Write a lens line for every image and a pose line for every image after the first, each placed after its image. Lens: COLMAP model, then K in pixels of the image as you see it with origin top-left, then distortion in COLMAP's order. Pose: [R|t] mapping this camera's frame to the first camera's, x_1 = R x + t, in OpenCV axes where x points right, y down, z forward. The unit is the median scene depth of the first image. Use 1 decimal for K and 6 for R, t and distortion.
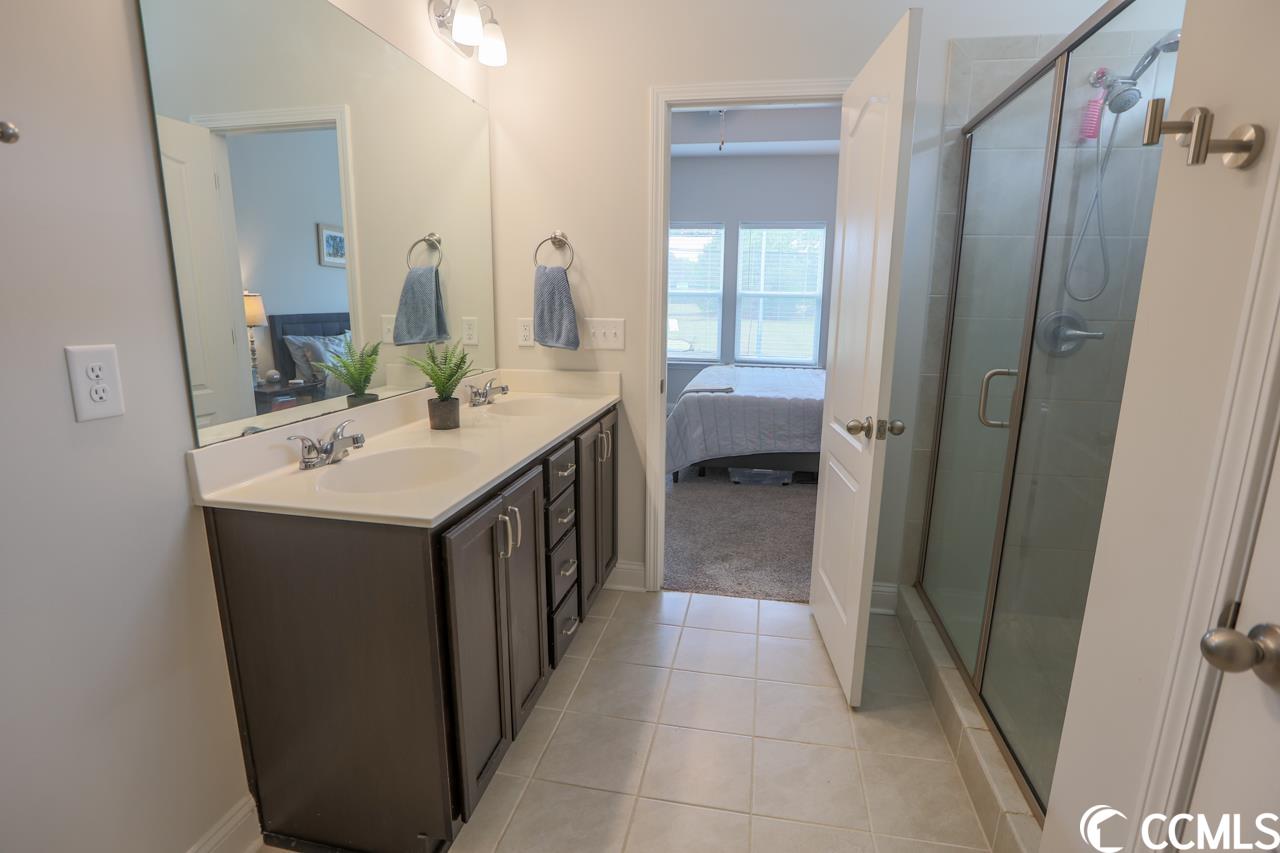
lens RADIAL K [[610.4, 0, 643.4], [0, 610.4, 424.4], [0, 0, 1]] dist [-0.028449, 0.003946]
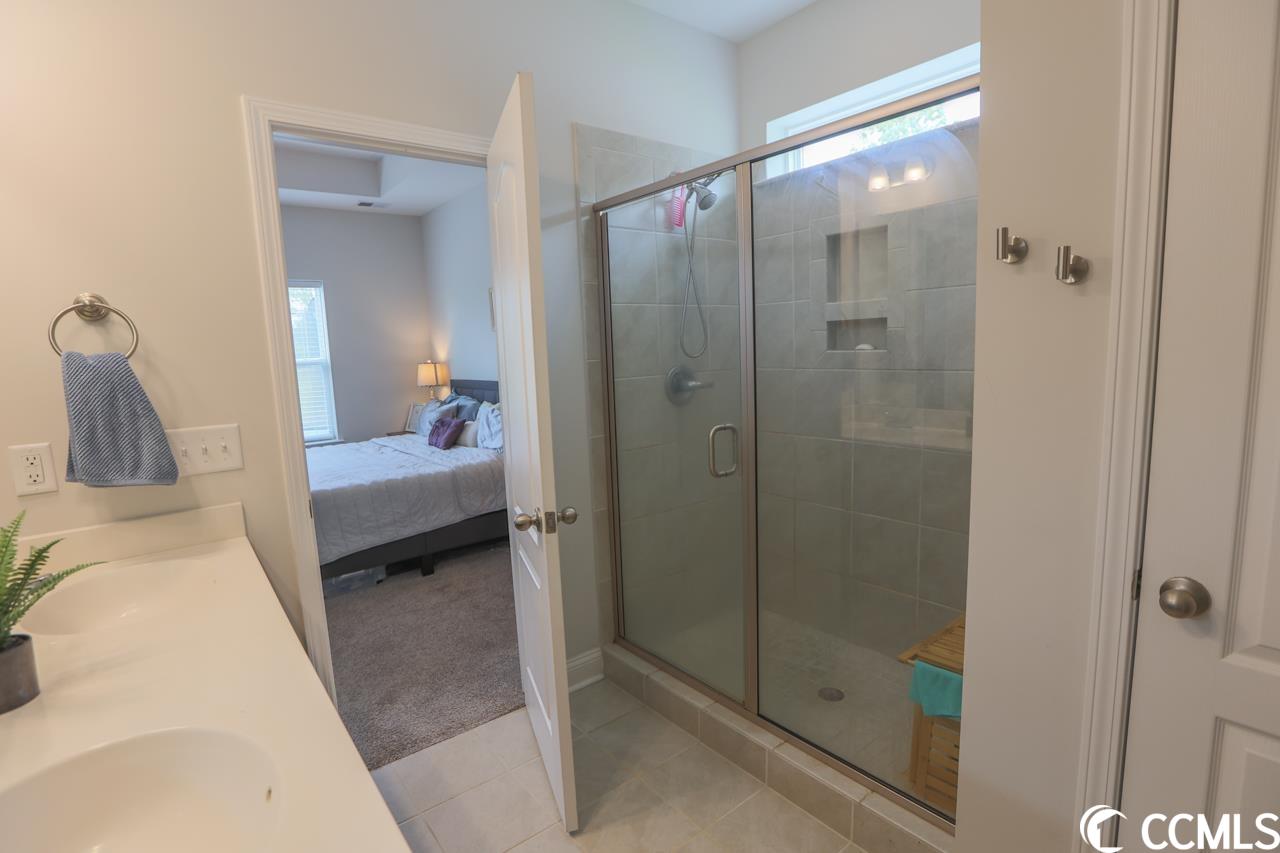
lens RADIAL K [[610.4, 0, 638.7], [0, 610.4, 431.0], [0, 0, 1]] dist [-0.028449, 0.003946]
pose [[0.664962, -0.143578, 0.732947, -0.232446], [0.202311, 0.979286, 0.008288, -0.082669], [-0.718955, 0.142772, 0.680235, 0.234112]]
